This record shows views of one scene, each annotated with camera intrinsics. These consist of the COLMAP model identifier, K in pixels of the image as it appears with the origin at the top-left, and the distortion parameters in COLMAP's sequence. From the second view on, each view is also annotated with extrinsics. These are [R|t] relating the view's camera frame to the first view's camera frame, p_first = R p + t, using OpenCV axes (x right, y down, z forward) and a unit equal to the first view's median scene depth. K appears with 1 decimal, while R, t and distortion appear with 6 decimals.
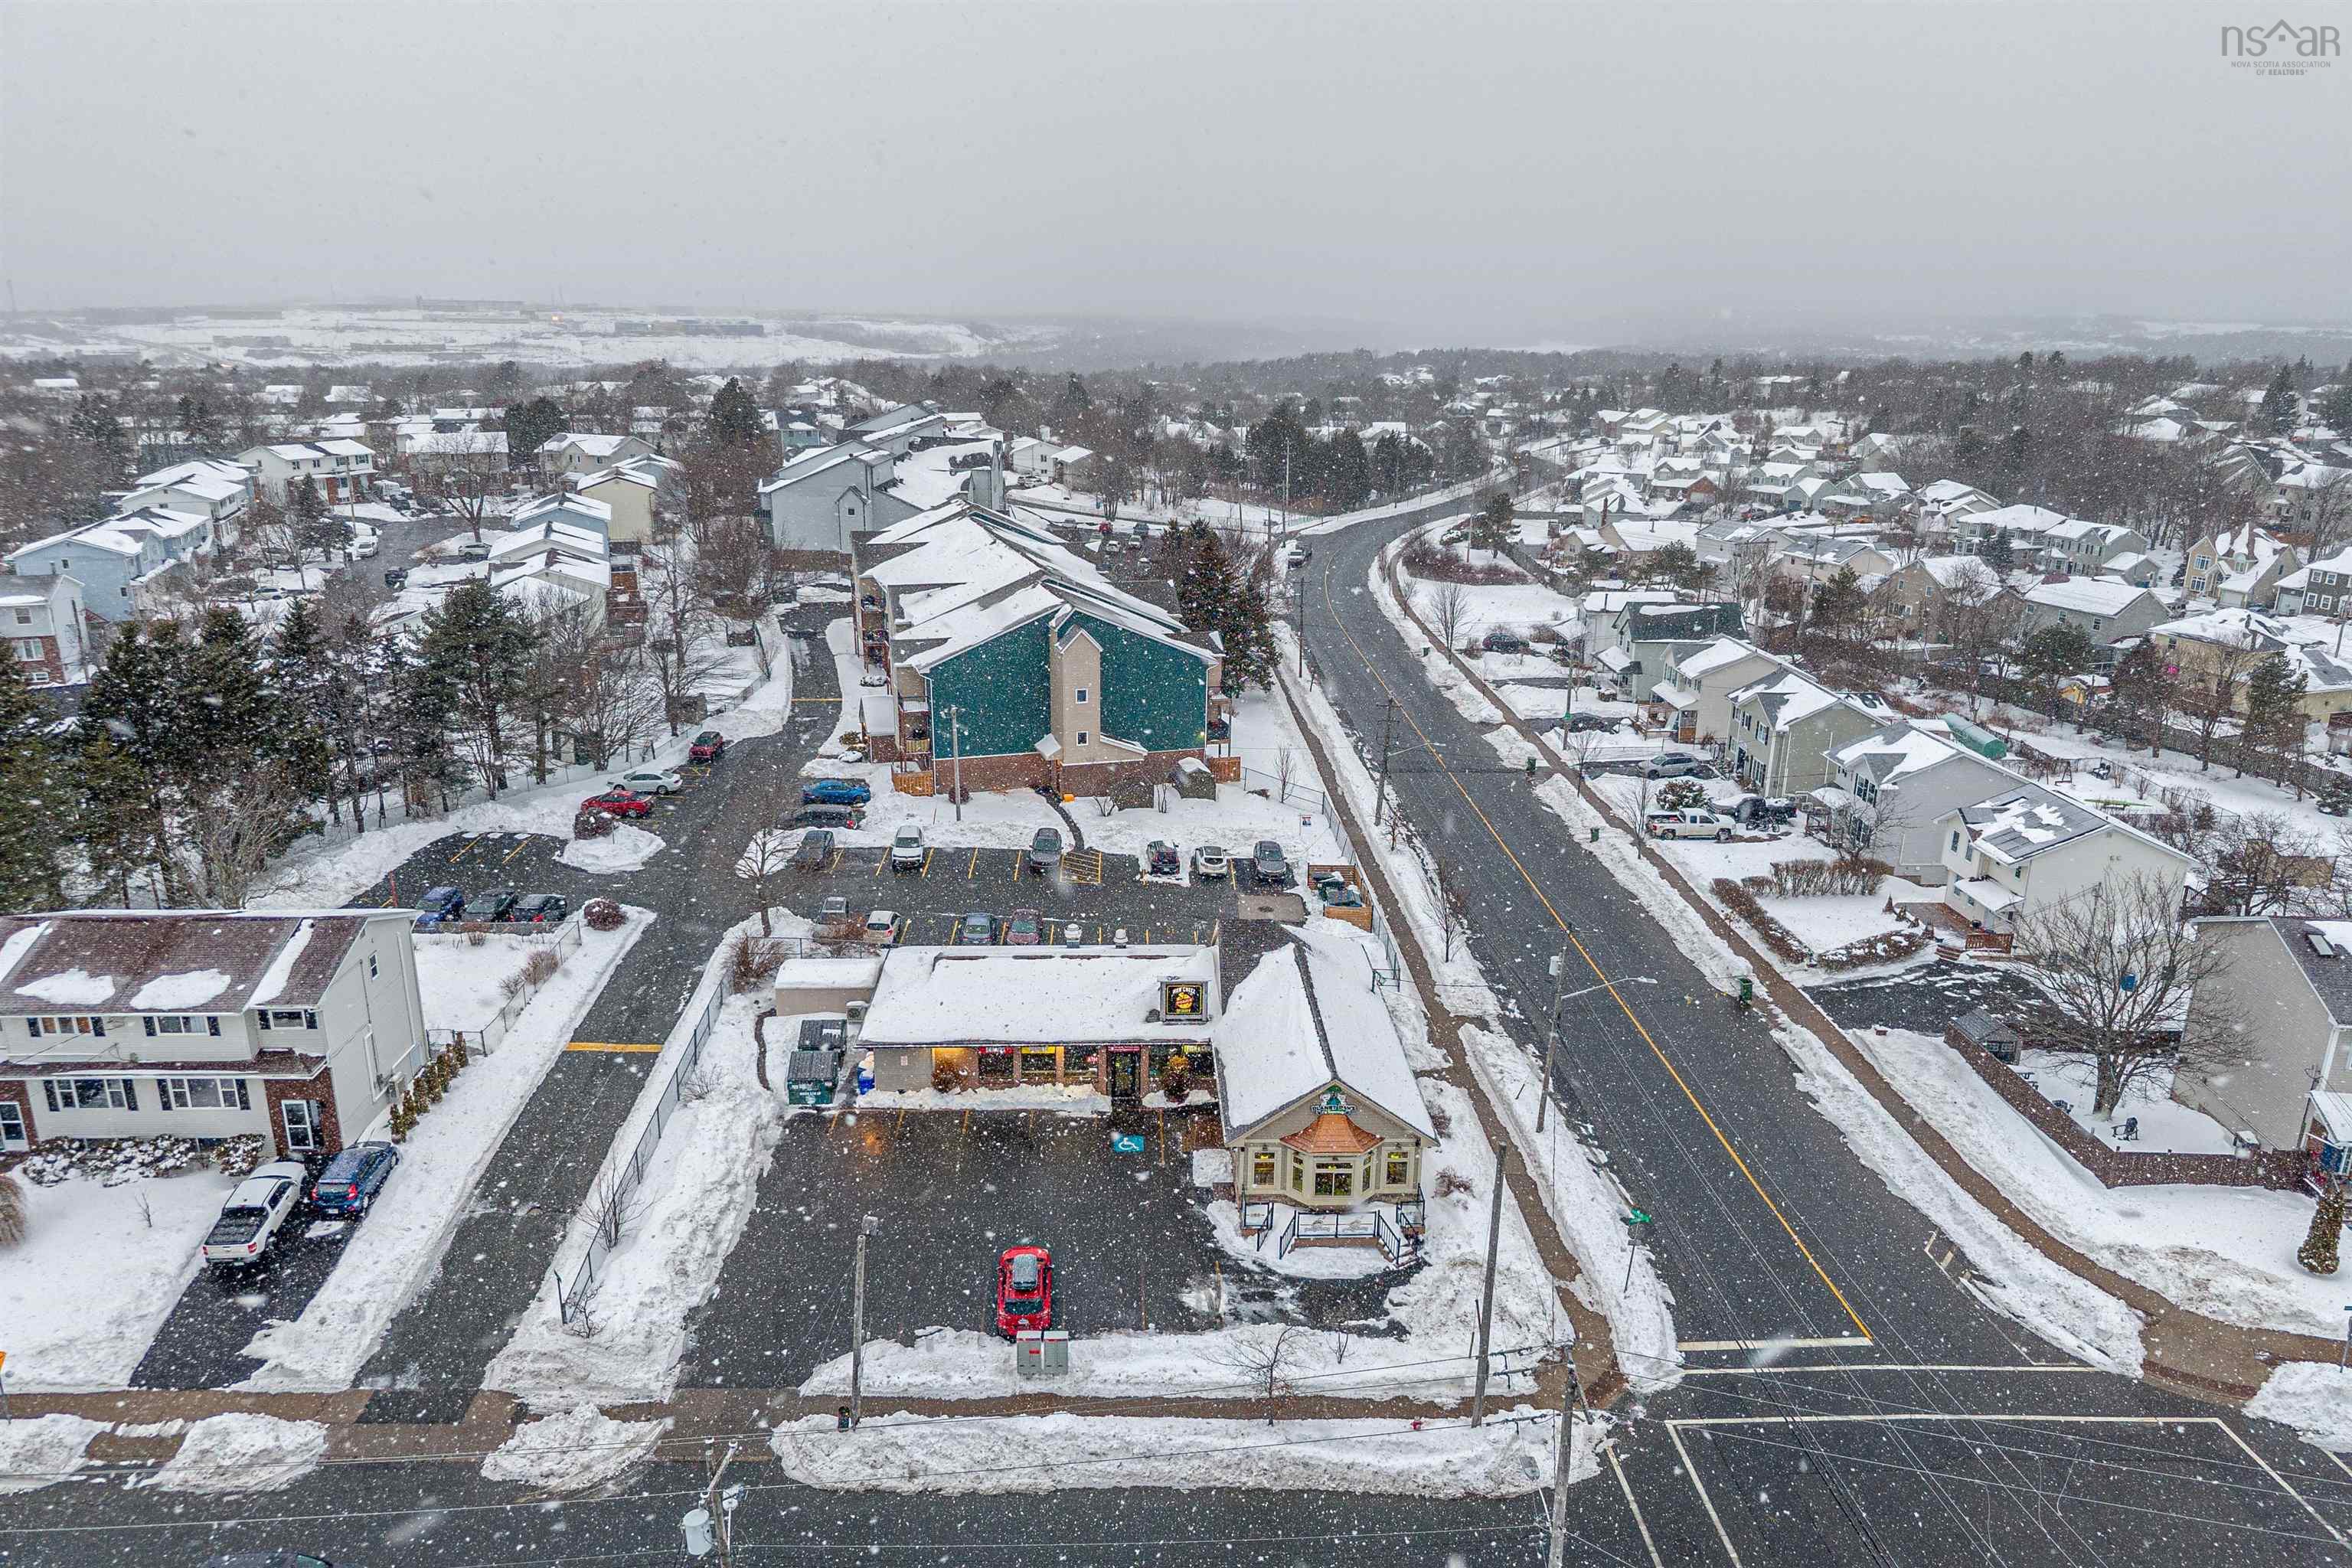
lens RADIAL K [[1562.3, 0, 1176.0], [0, 1562.3, 784.0], [0, 0, 1]] dist [0.010256, -0.003932]
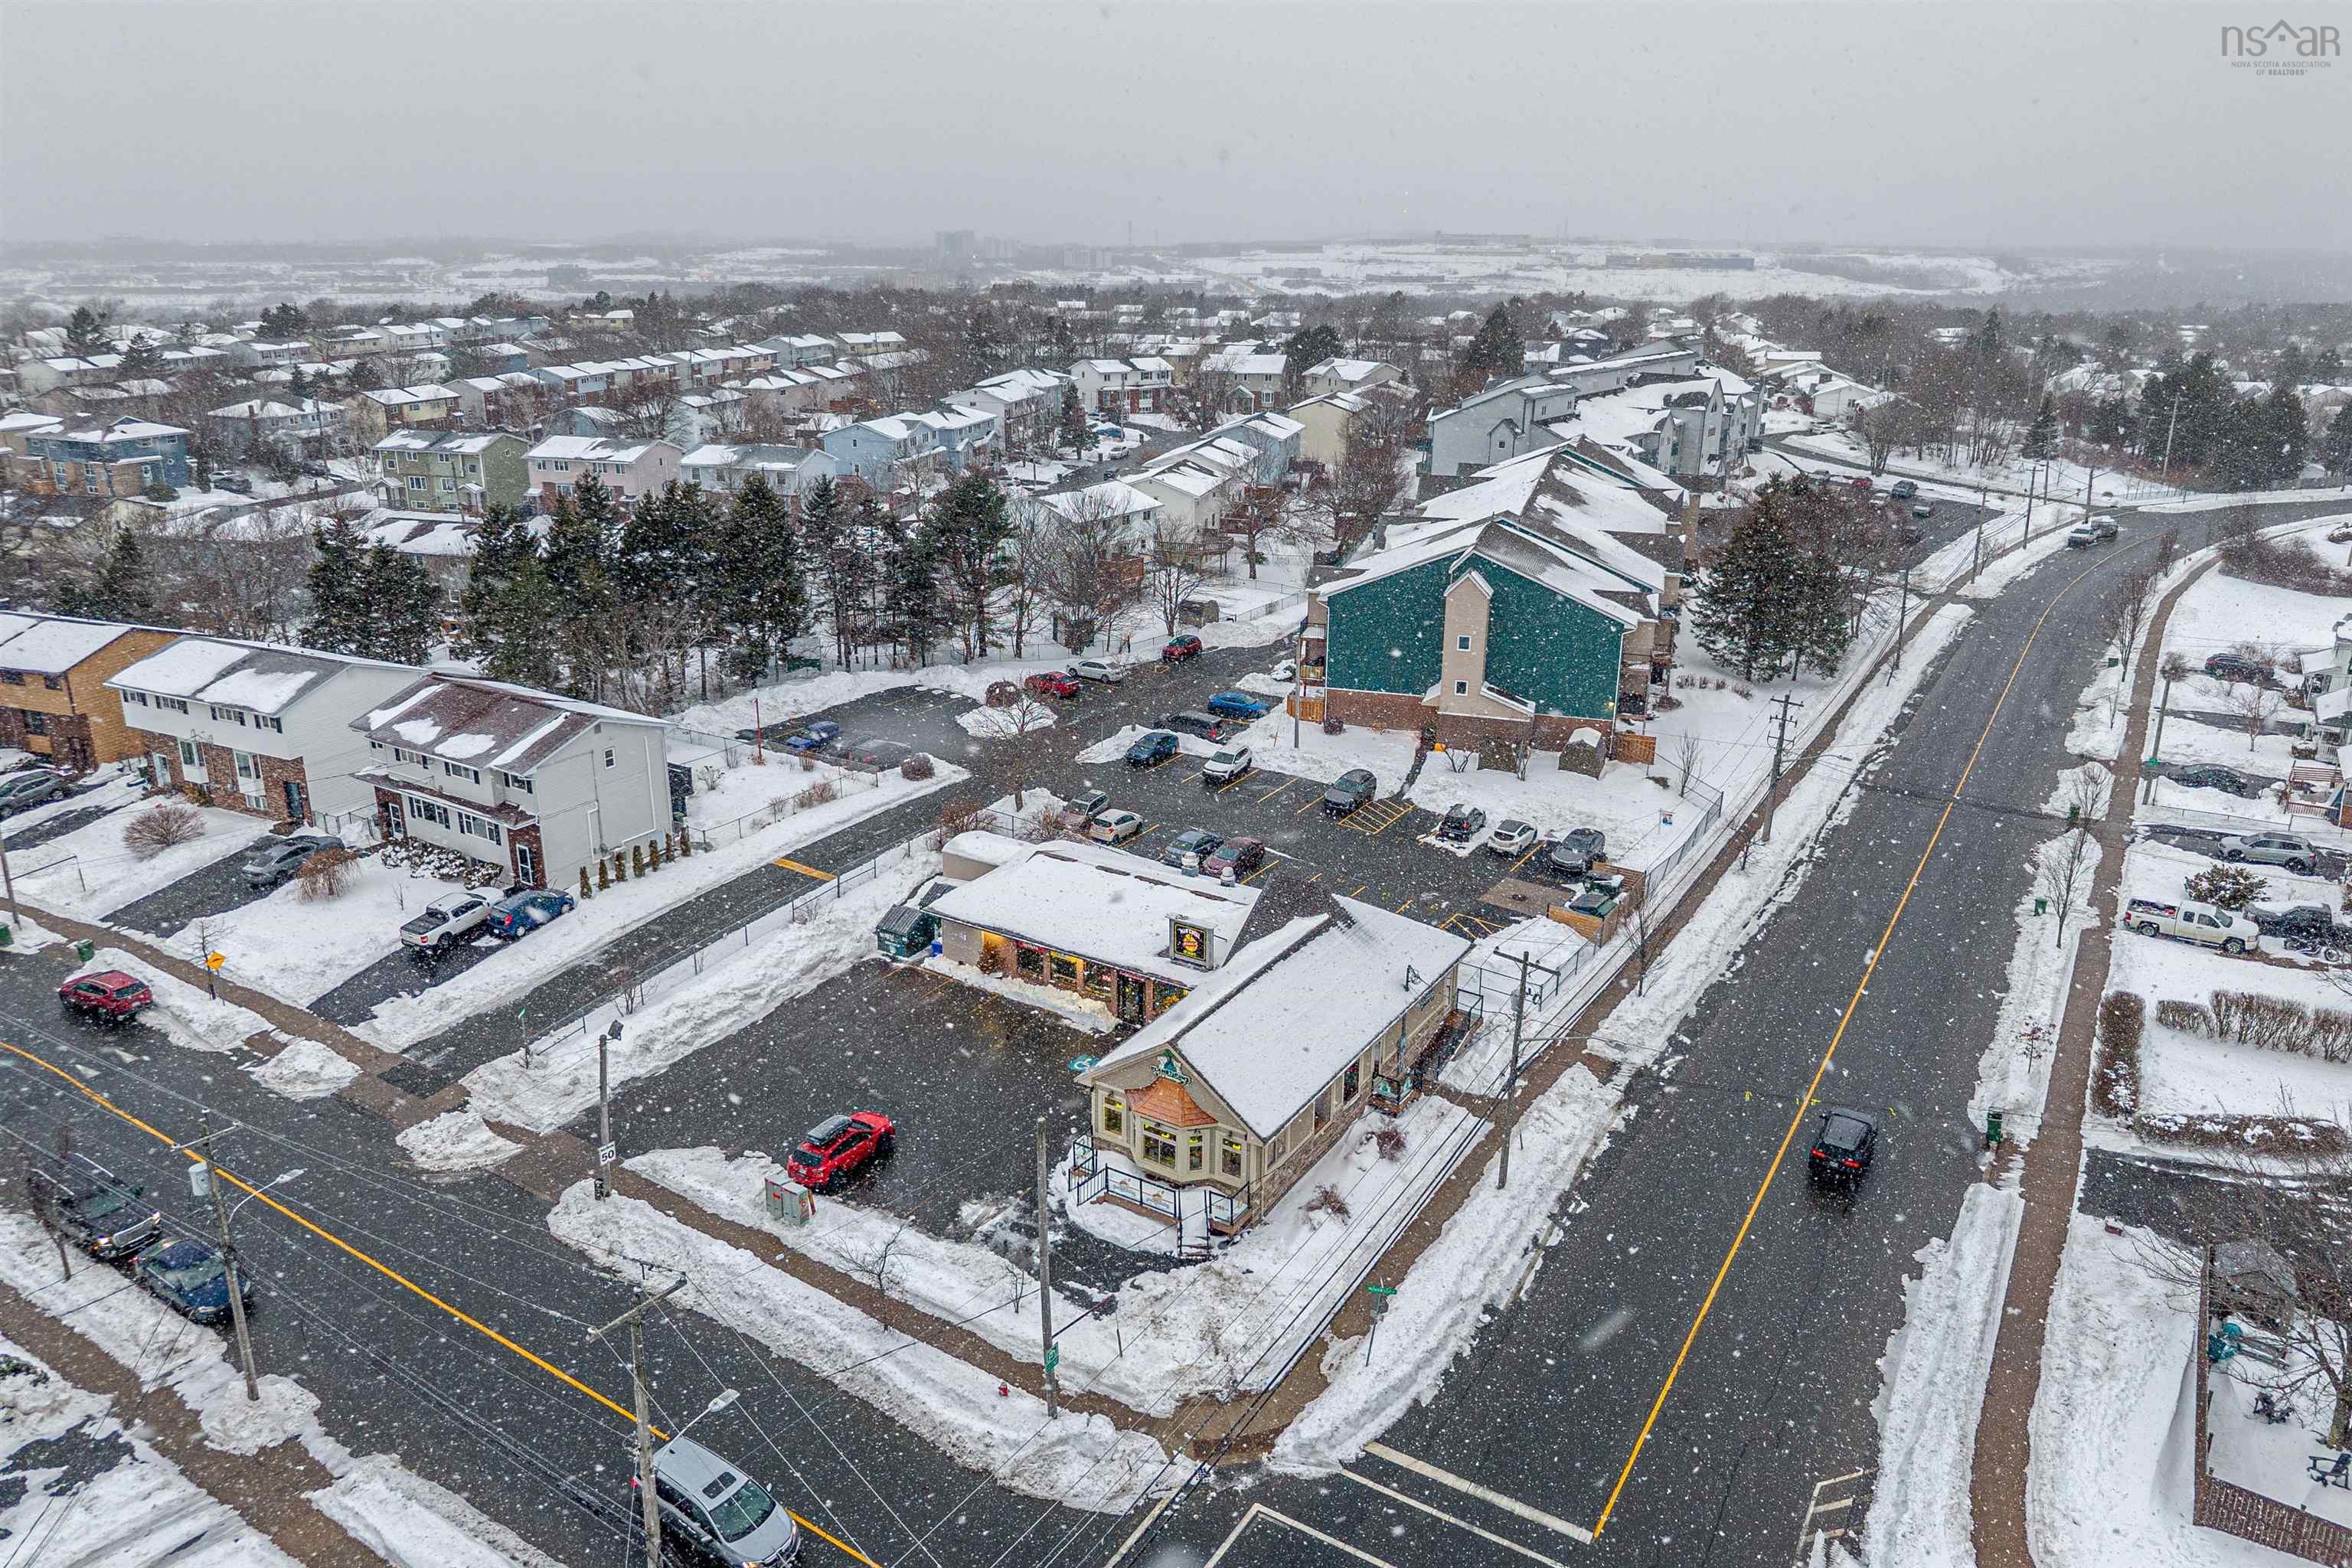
lens RADIAL K [[1580.0, 0, 1182.4], [0, 1580.0, 719.4], [0, 0, 1]] dist [0.007542, -0.002161]
pose [[0.827484, 0.159120, -0.538472, 0.495091], [-0.159959, 0.986071, 0.045575, -0.041882], [0.538223, 0.048421, 0.841410, 0.155328]]
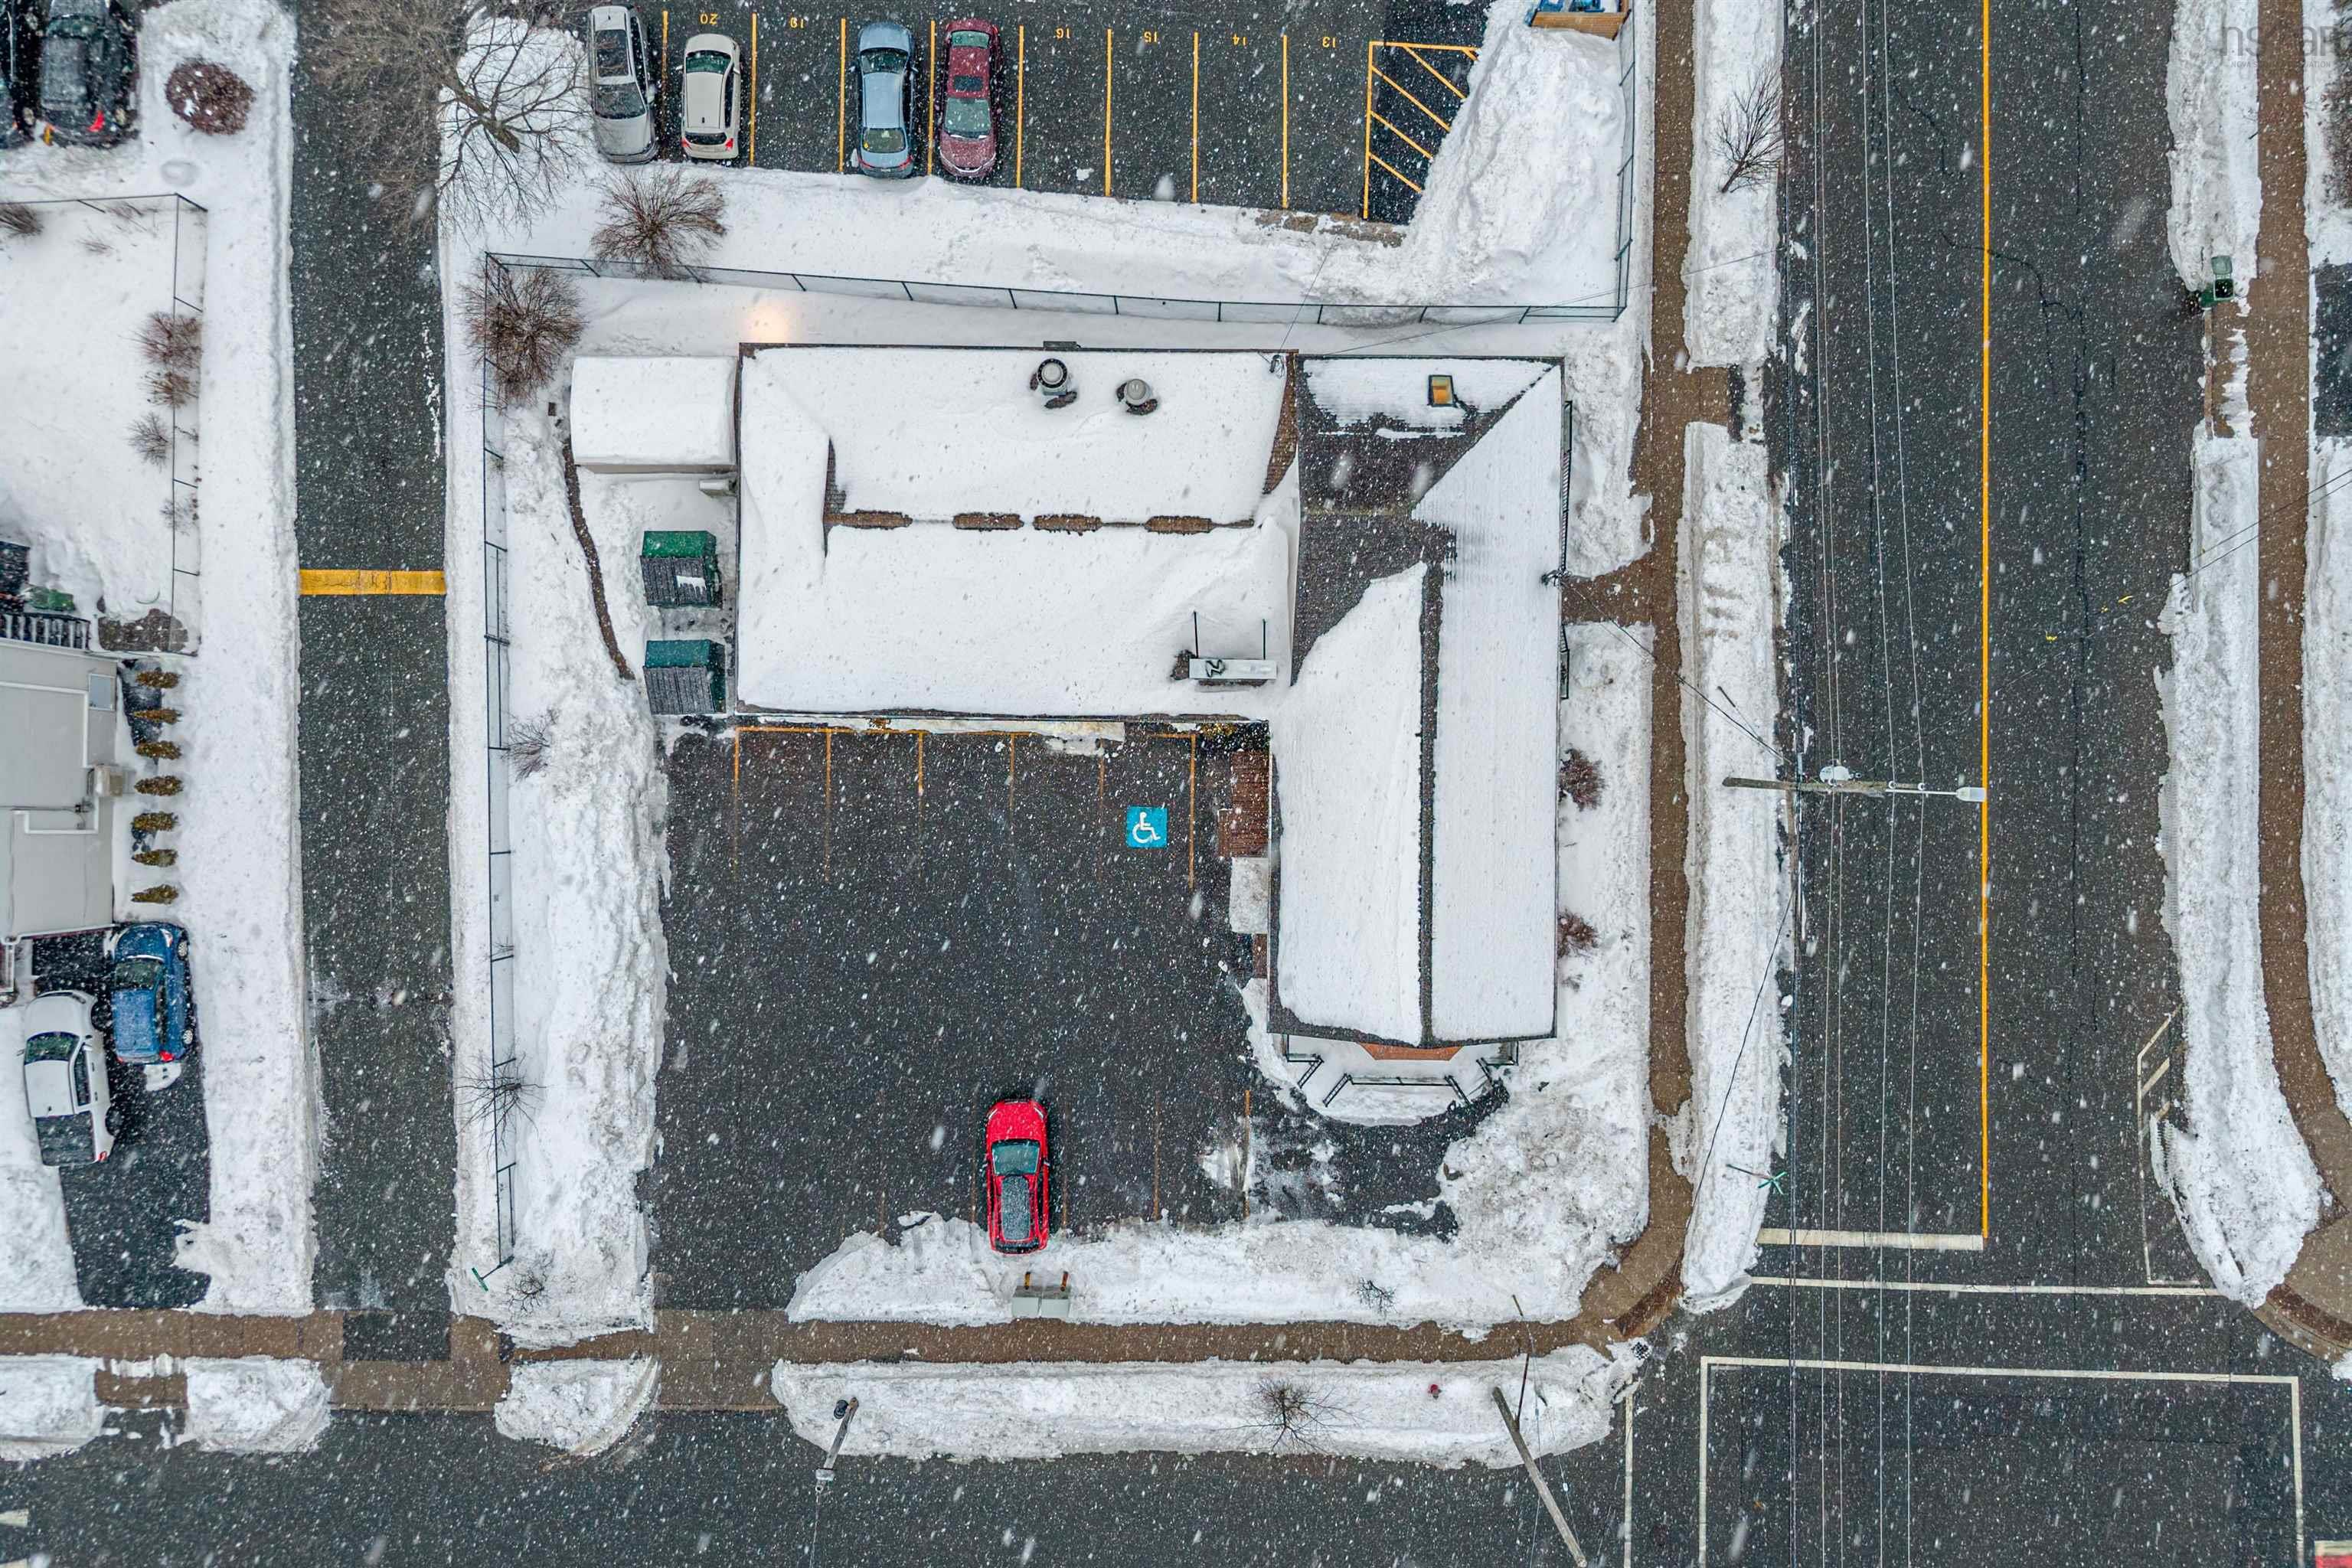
lens RADIAL K [[1562.3, 0, 1176.0], [0, 1562.3, 784.0], [0, 0, 1]] dist [0.010256, -0.003932]
pose [[0.998553, 0.049723, -0.020480, -0.002376], [0.004233, 0.306980, 0.951706, -0.436309], [0.053609, -0.950416, 0.306326, 0.739914]]
